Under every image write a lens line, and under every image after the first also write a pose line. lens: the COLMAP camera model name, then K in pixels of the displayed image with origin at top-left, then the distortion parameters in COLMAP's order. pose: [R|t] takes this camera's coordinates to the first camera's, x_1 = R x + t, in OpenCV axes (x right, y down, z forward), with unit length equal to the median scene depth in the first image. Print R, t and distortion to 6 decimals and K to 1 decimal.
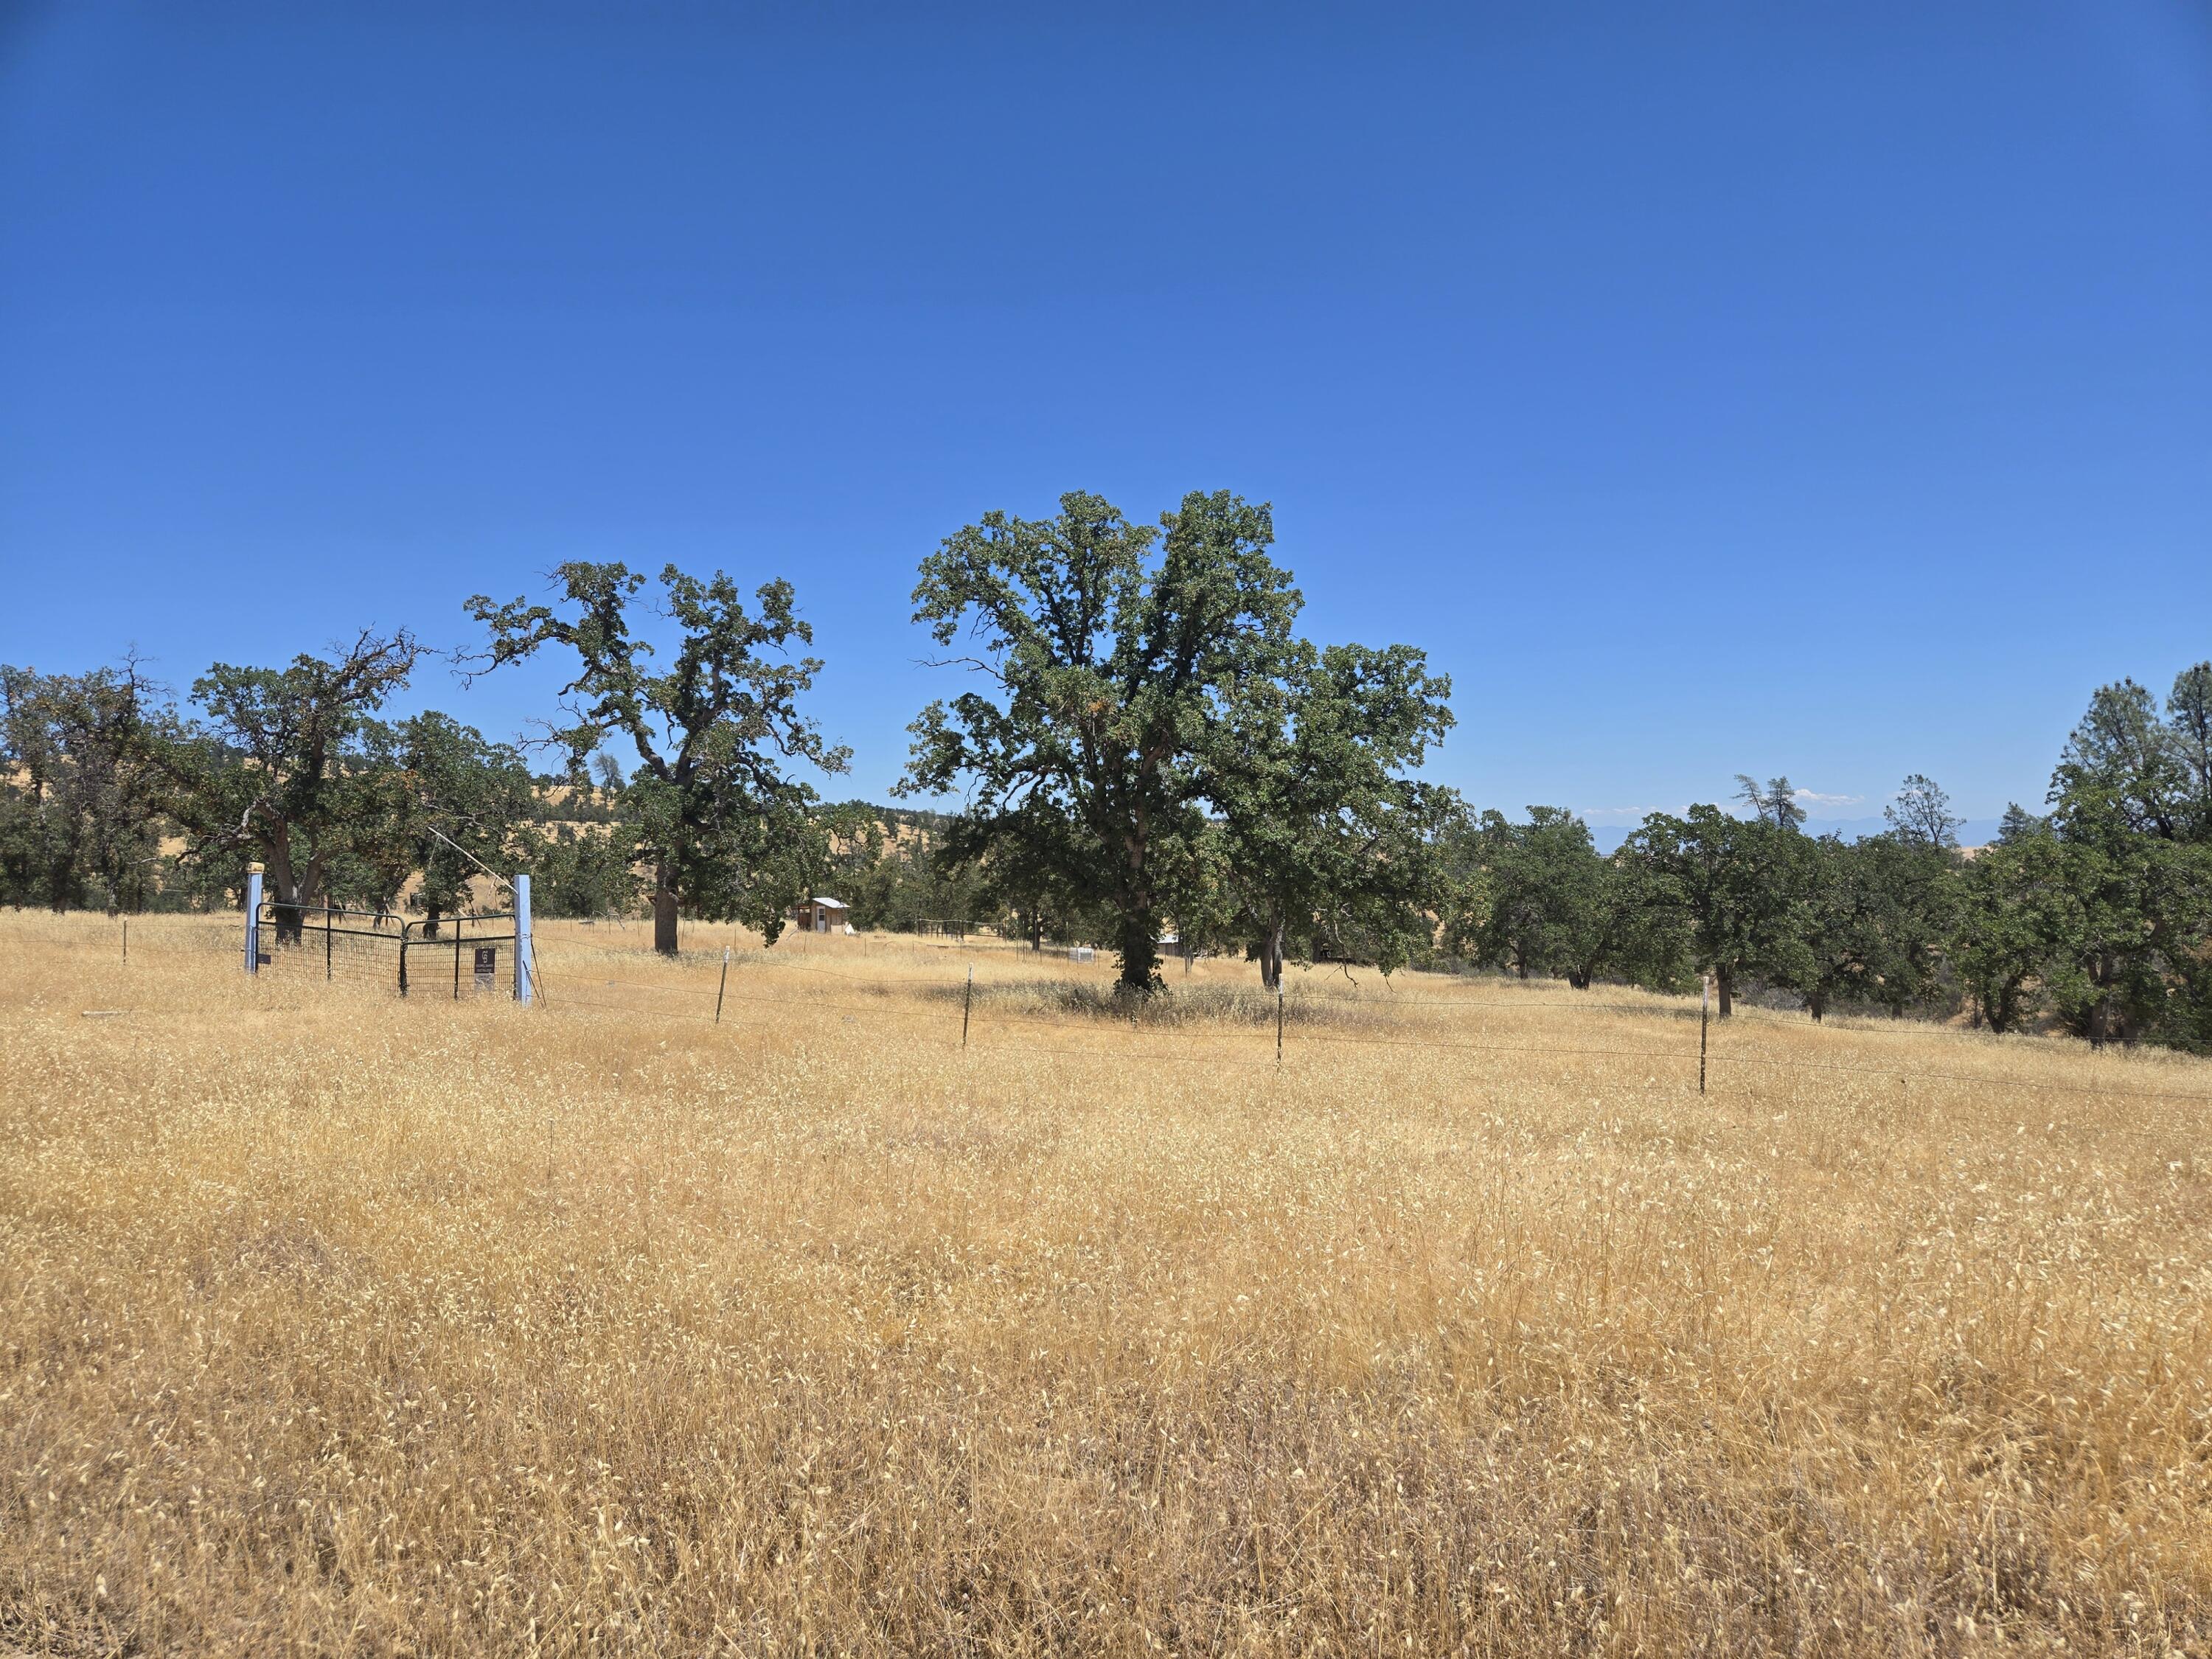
lens RADIAL K [[1481.2, 0, 1116.2], [0, 1481.2, 858.4], [0, 0, 1]] dist [0.080592, -0.071709]
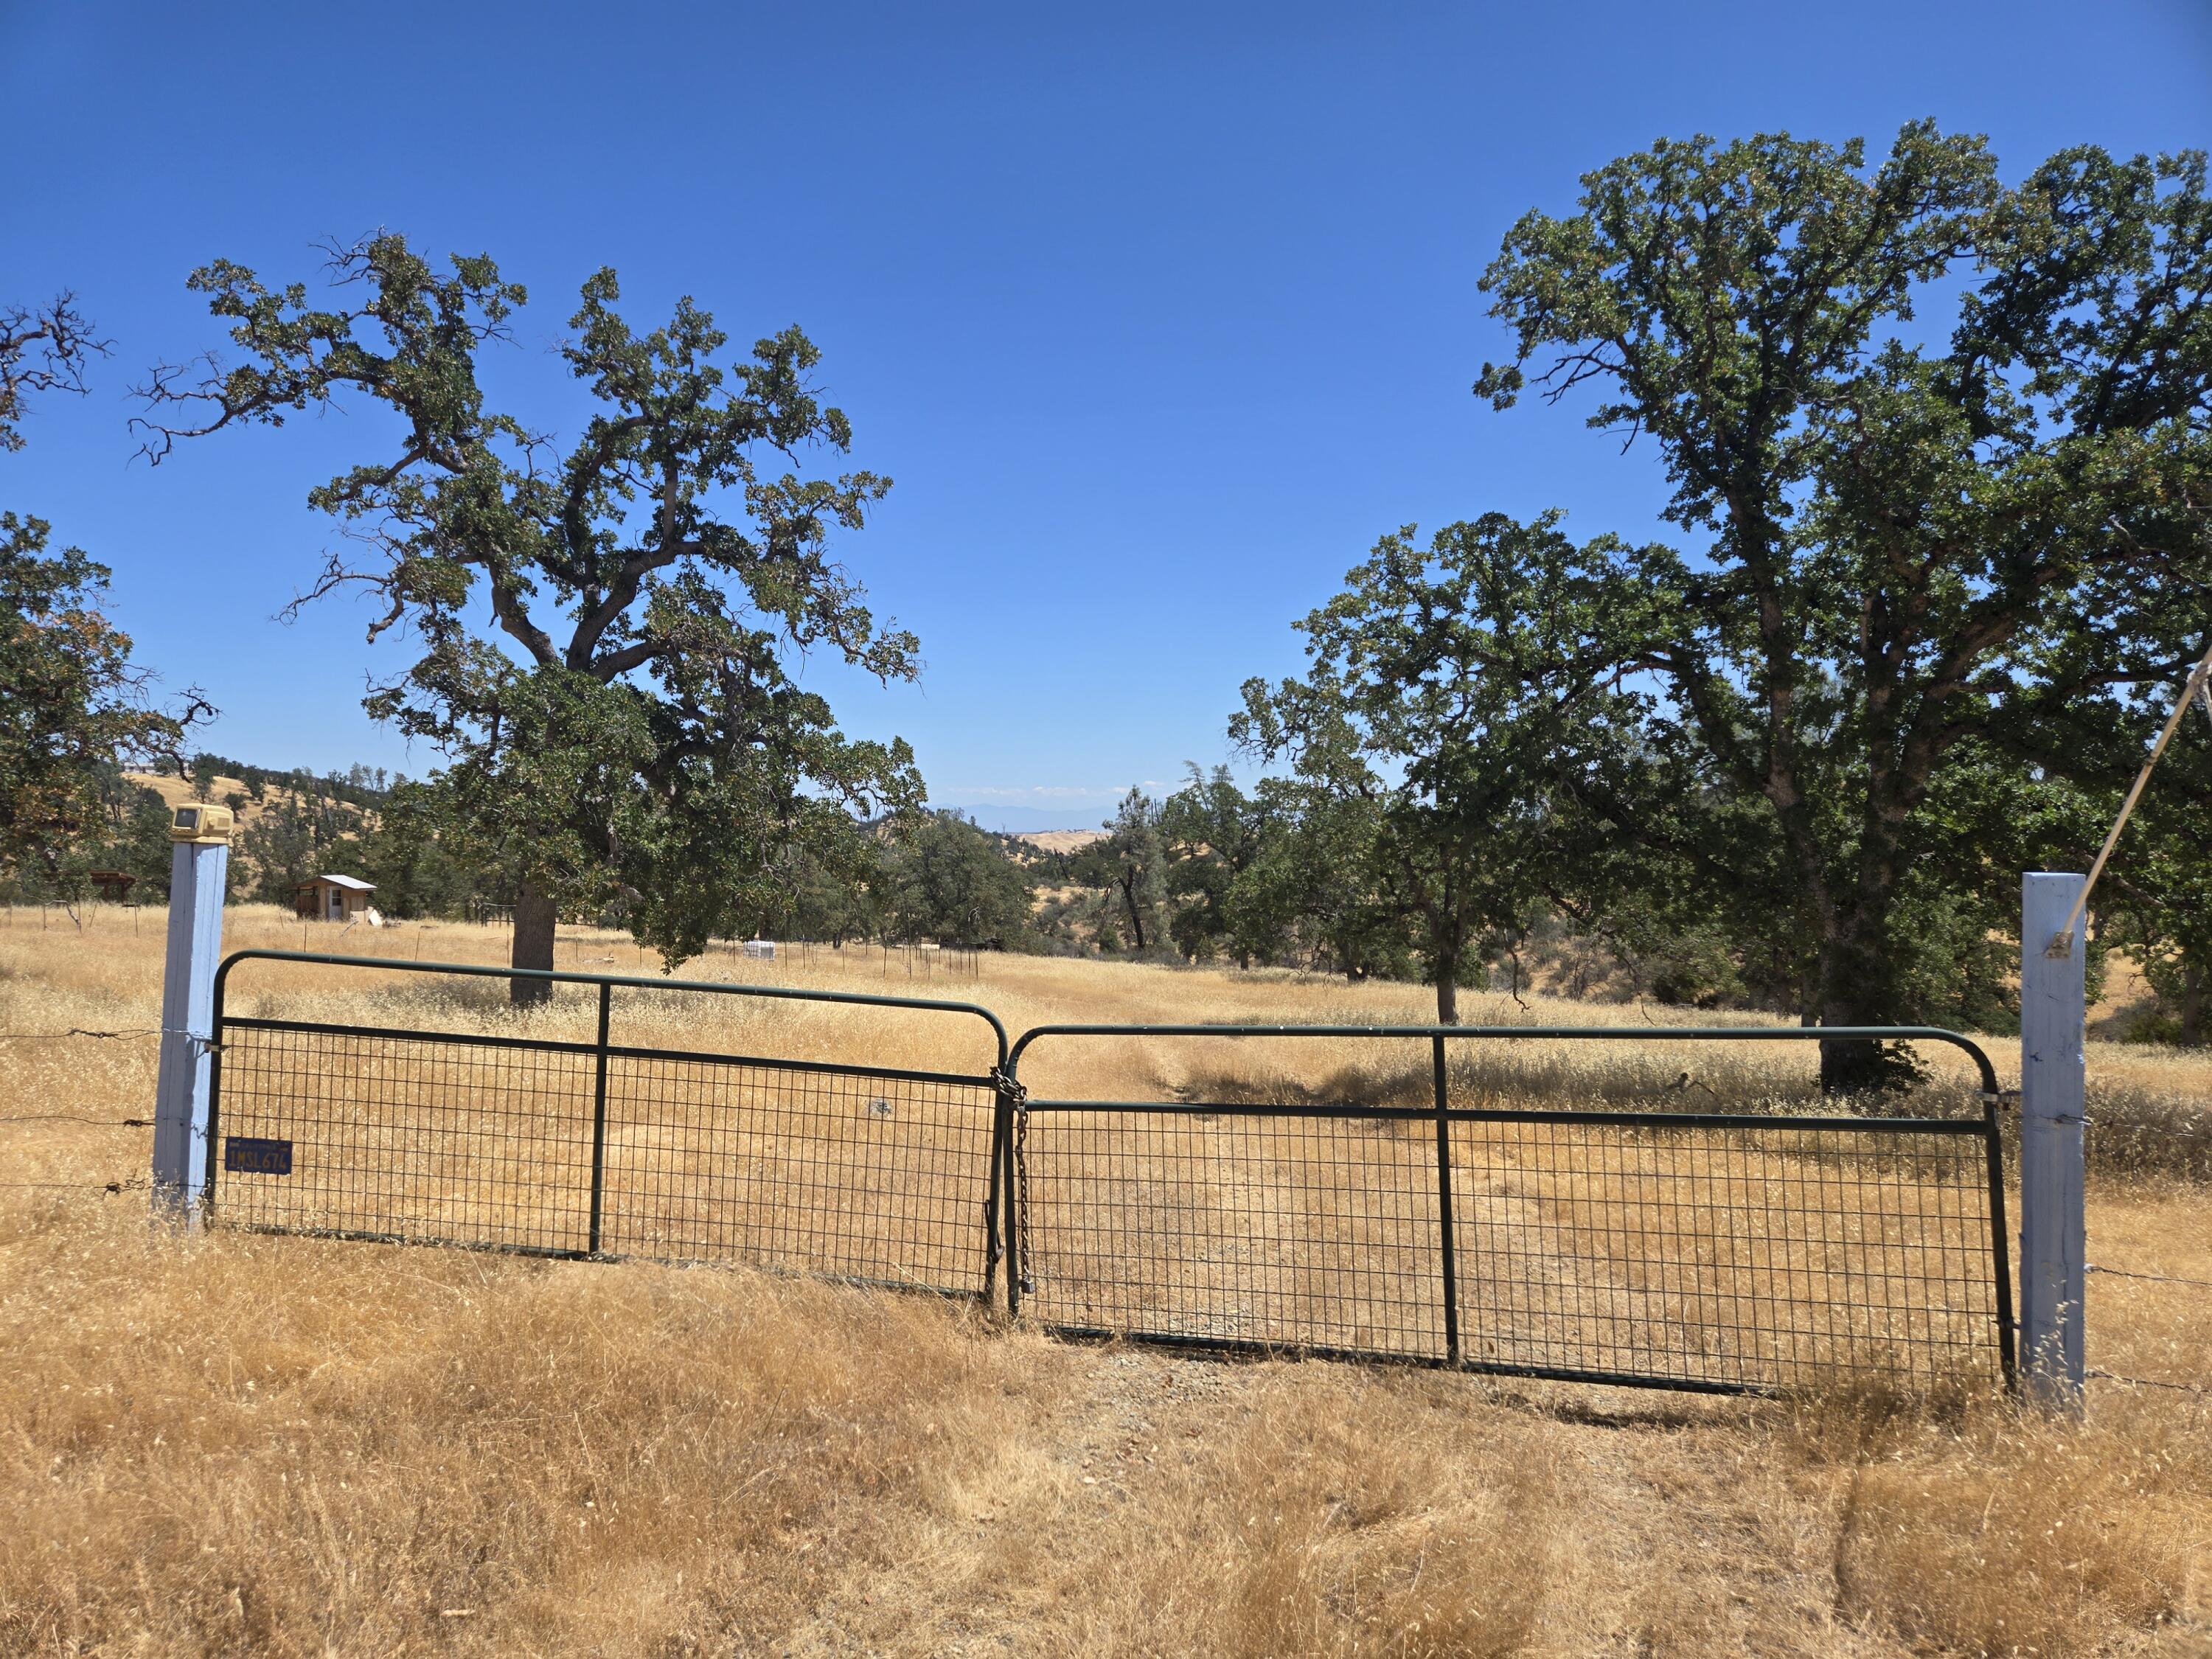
lens RADIAL K [[1471.7, 0, 1092.1], [0, 1471.7, 853.6], [0, 0, 1]] dist [0.084564, -0.072404]
pose [[0.930457, 0.010266, 0.366258, -0.241272], [-0.015349, 0.999822, 0.010967, 0.002853], [-0.366080, -0.015826, 0.930449, 0.317907]]
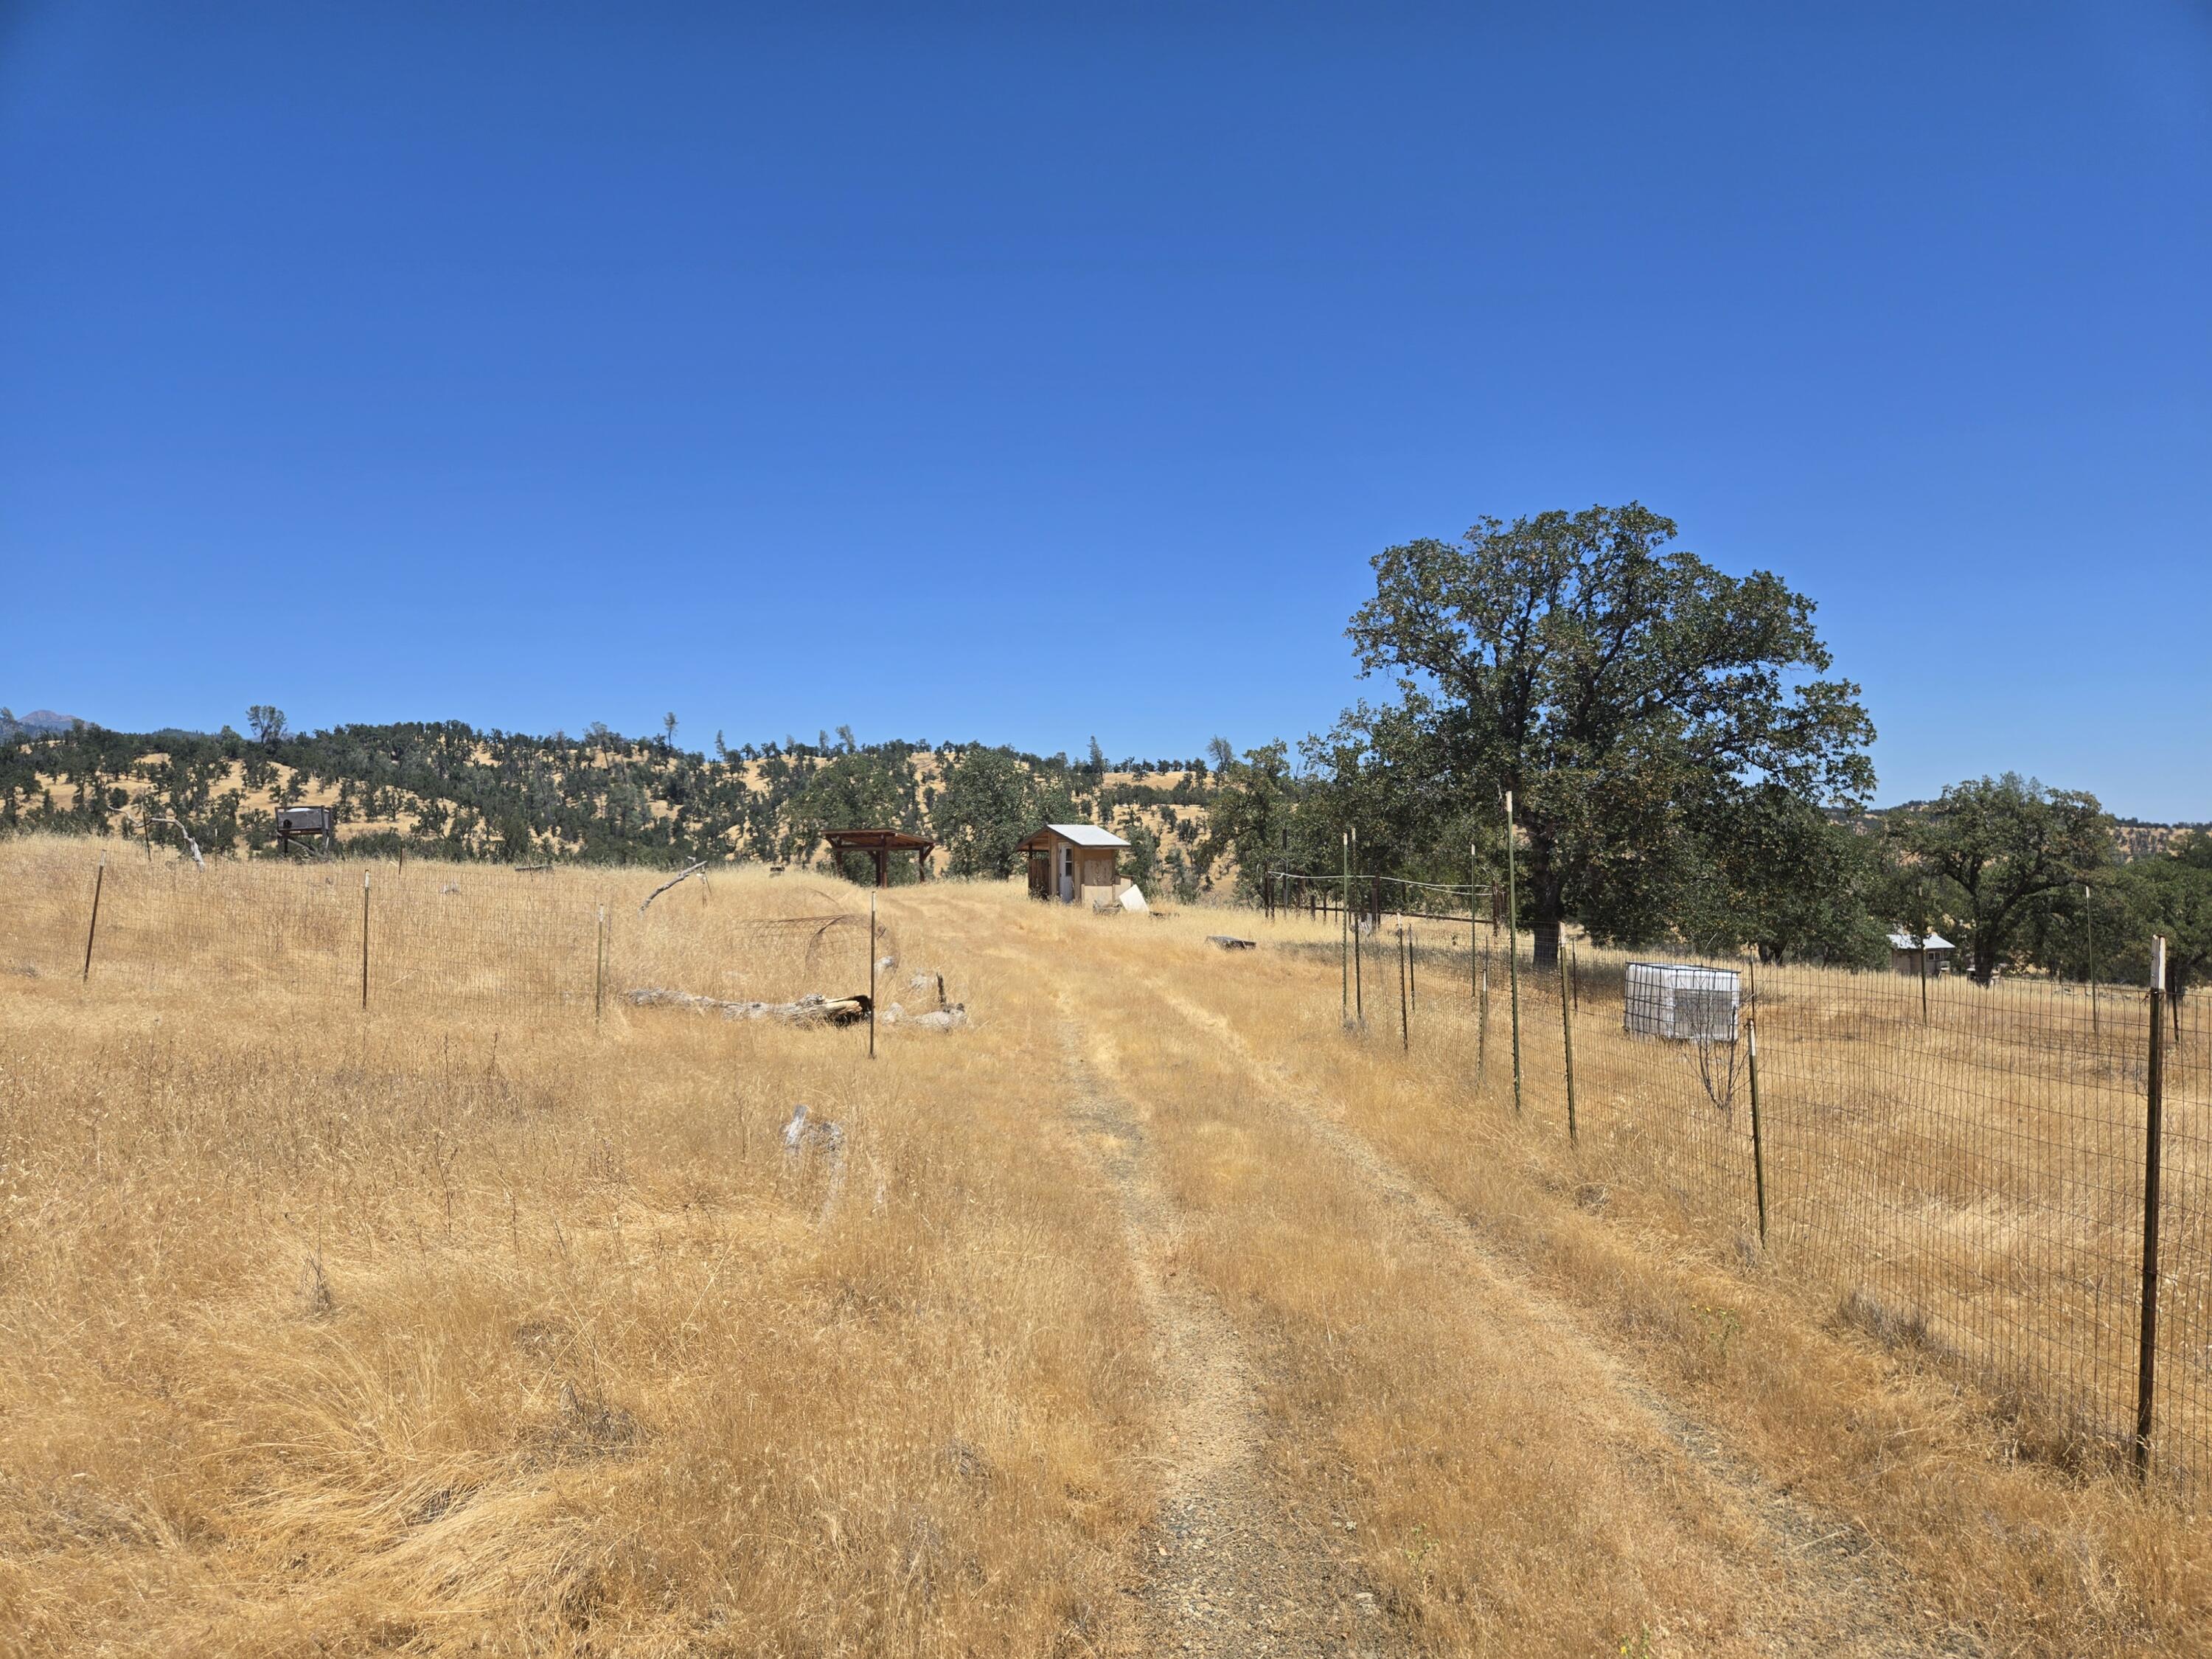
lens RADIAL K [[1476.7, 0, 1100.0], [0, 1476.7, 819.3], [0, 0, 1]] dist [0.082966, -0.073014]
pose [[0.906240, -0.009576, -0.422656, -0.013906], [0.000511, 0.999768, -0.021556, 0.068939], [0.422764, 0.019319, 0.906034, 1.232752]]
